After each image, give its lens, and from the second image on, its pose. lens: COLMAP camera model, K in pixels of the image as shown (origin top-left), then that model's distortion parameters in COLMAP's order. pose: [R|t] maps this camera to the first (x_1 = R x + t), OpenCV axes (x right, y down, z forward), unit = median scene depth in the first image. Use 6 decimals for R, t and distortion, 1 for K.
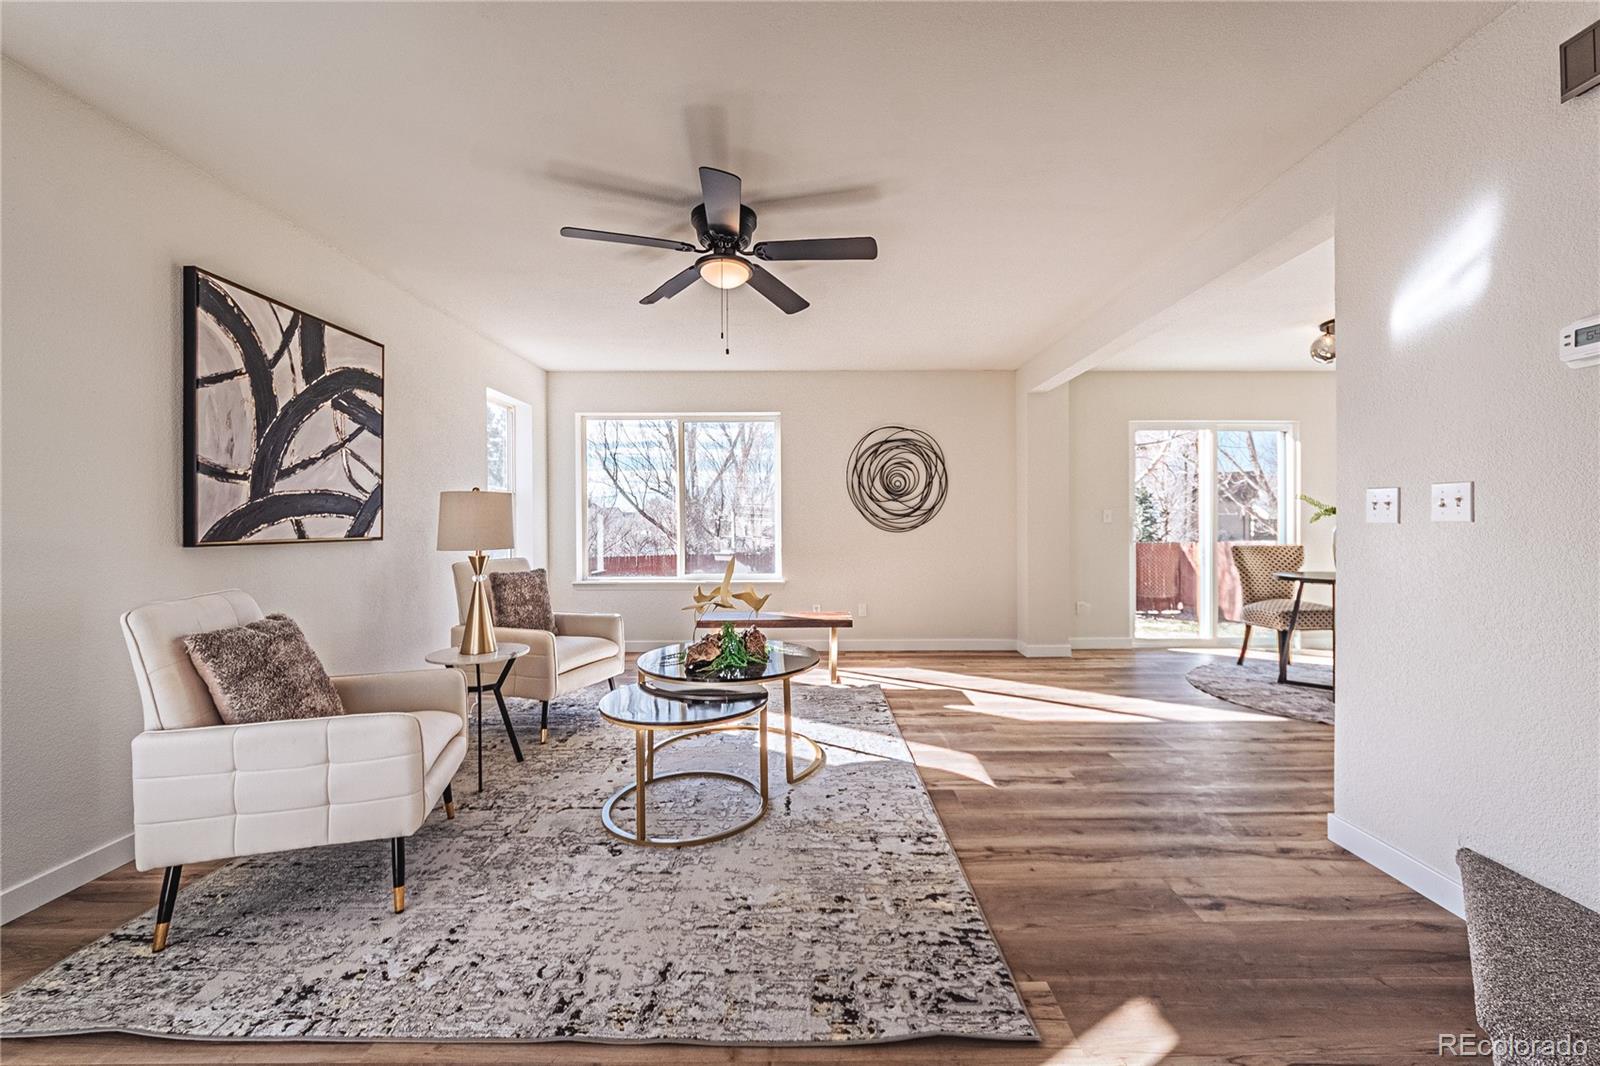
lens RADIAL K [[637.2, 0, 814.3], [0, 637.2, 520.4], [0, 0, 1]] dist [-0.001814, -0.000308]
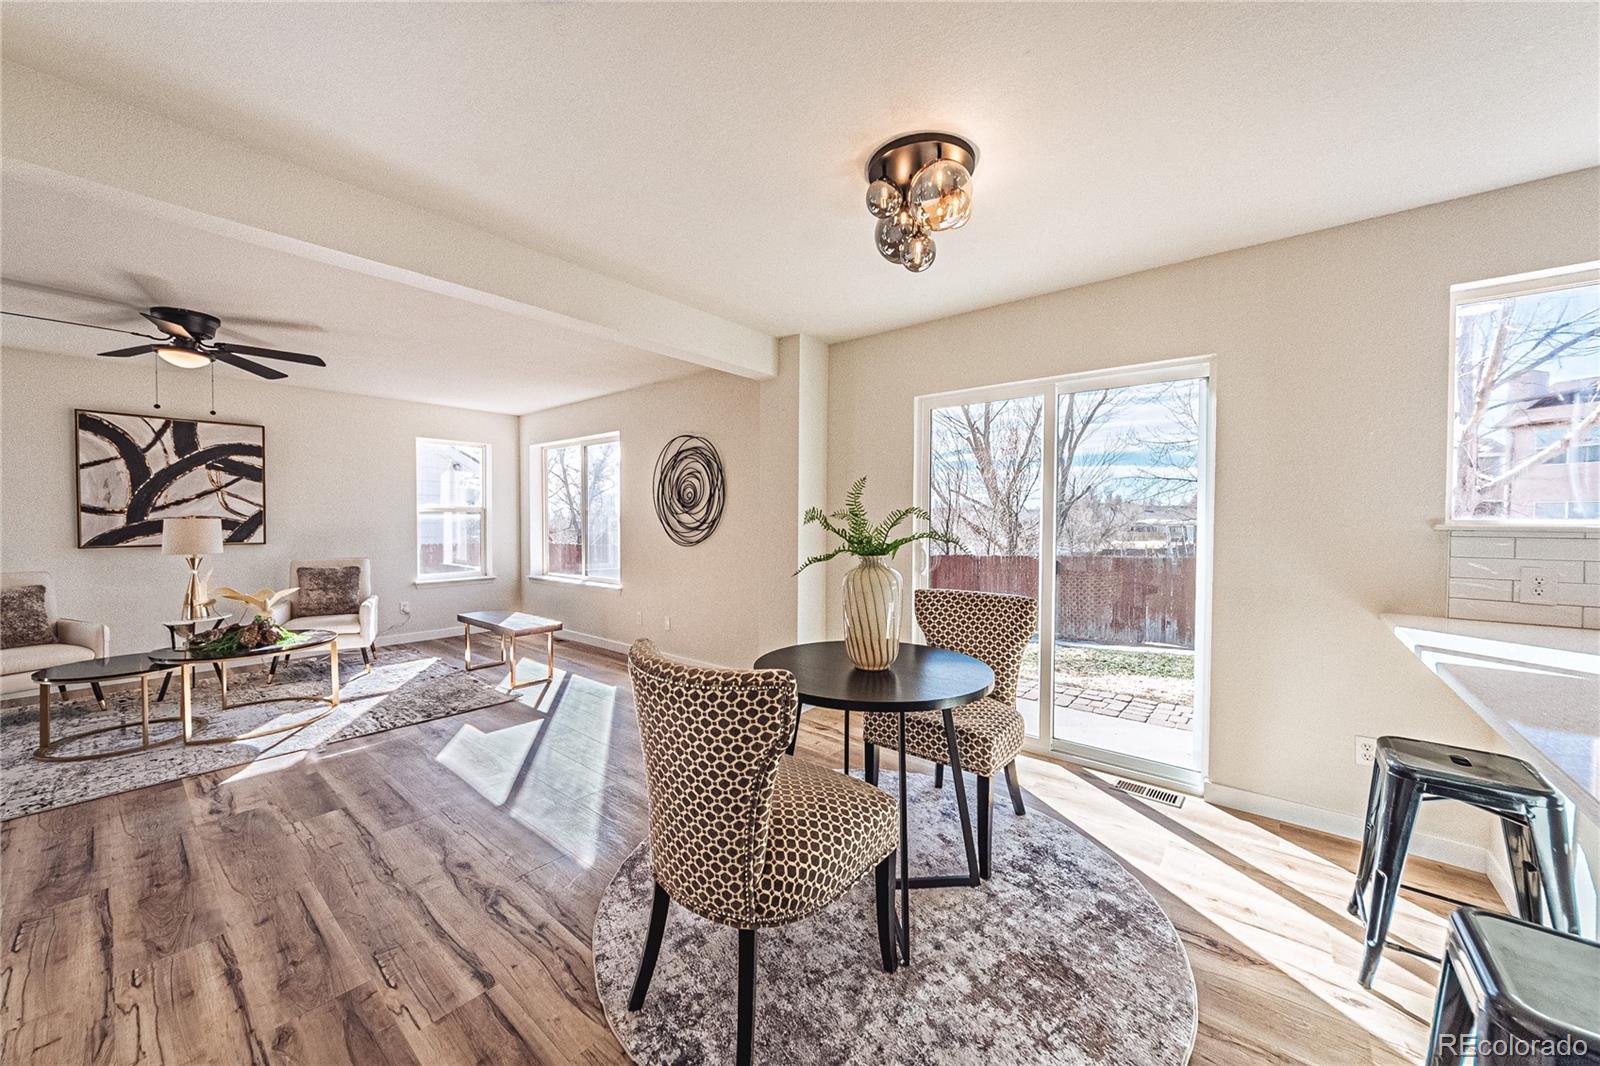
lens RADIAL K [[578.3, 0, 803.3], [0, 578.3, 530.5], [0, 0, 1]] dist [-0.007239, -0.000029]
pose [[0.769296, 0.017692, -0.638648, 1.652844], [-0.001792, 0.999672, 0.025535, -0.055154], [0.638890, -0.018499, 0.769075, 0.904803]]
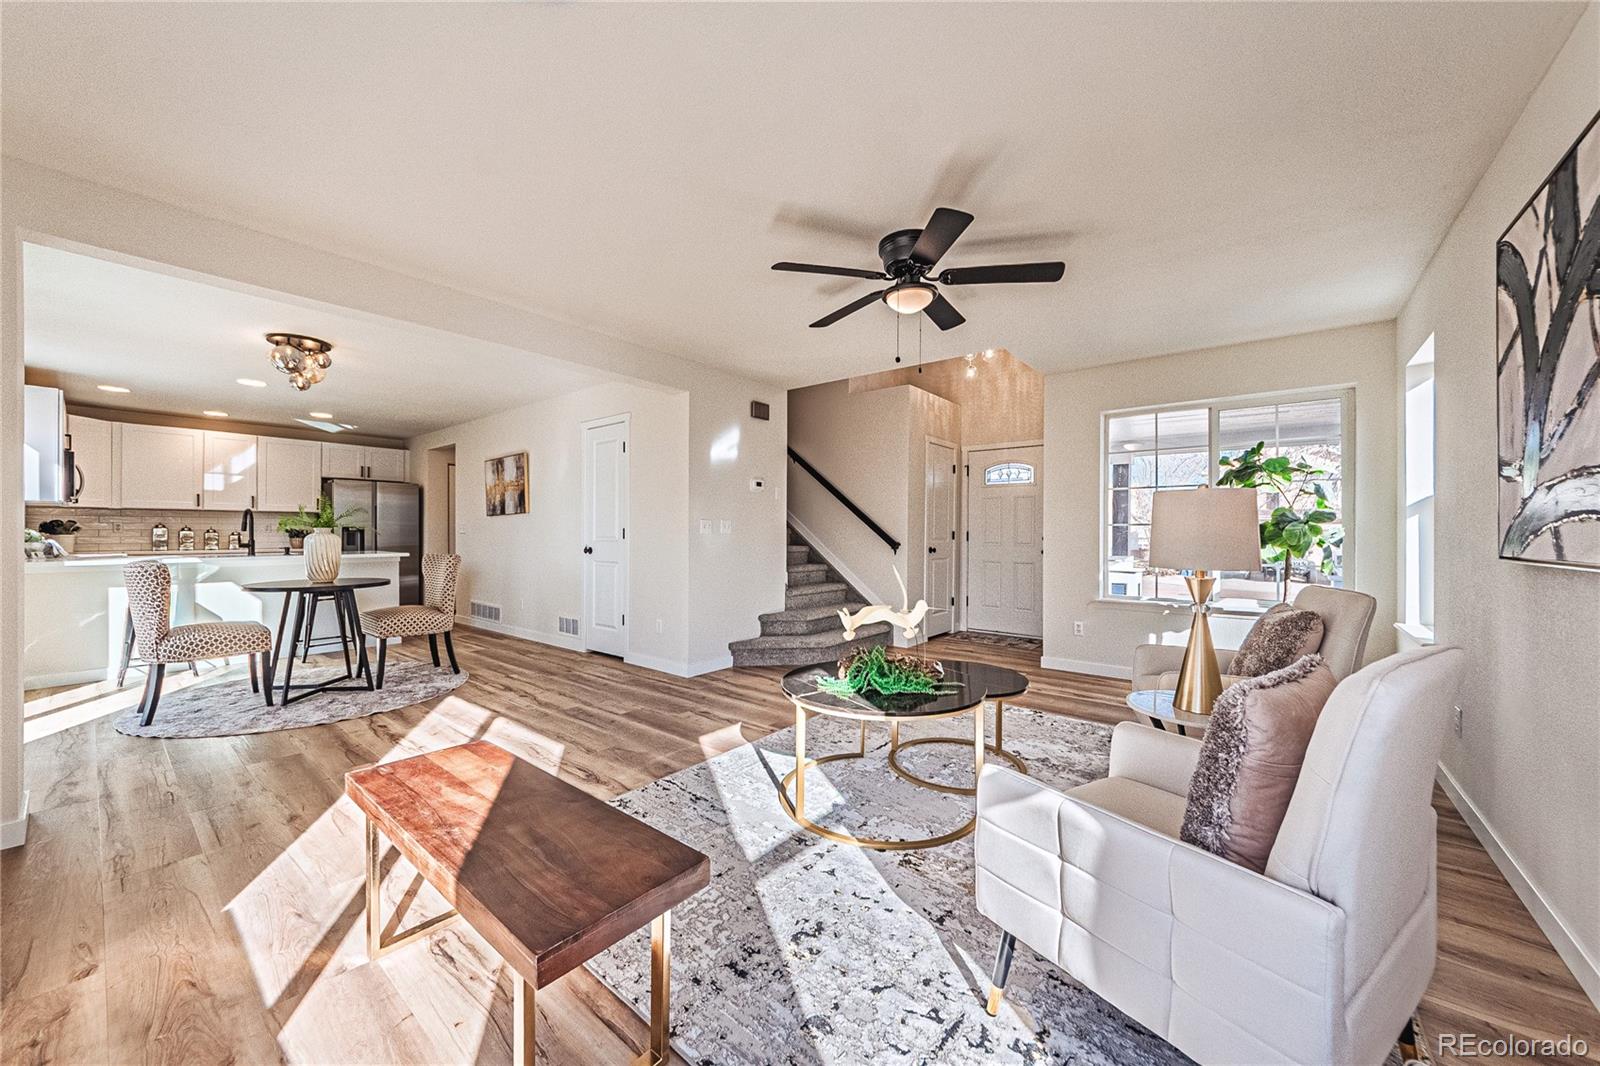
lens RADIAL K [[578.3, 0, 803.3], [0, 578.3, 530.5], [0, 0, 1]] dist [-0.007239, -0.000029]
pose [[-0.775130, 0.003934, 0.631789, -0.616115], [-0.005452, 0.999902, -0.012915, 0.014879], [-0.631778, -0.013455, -0.775033, 1.872927]]
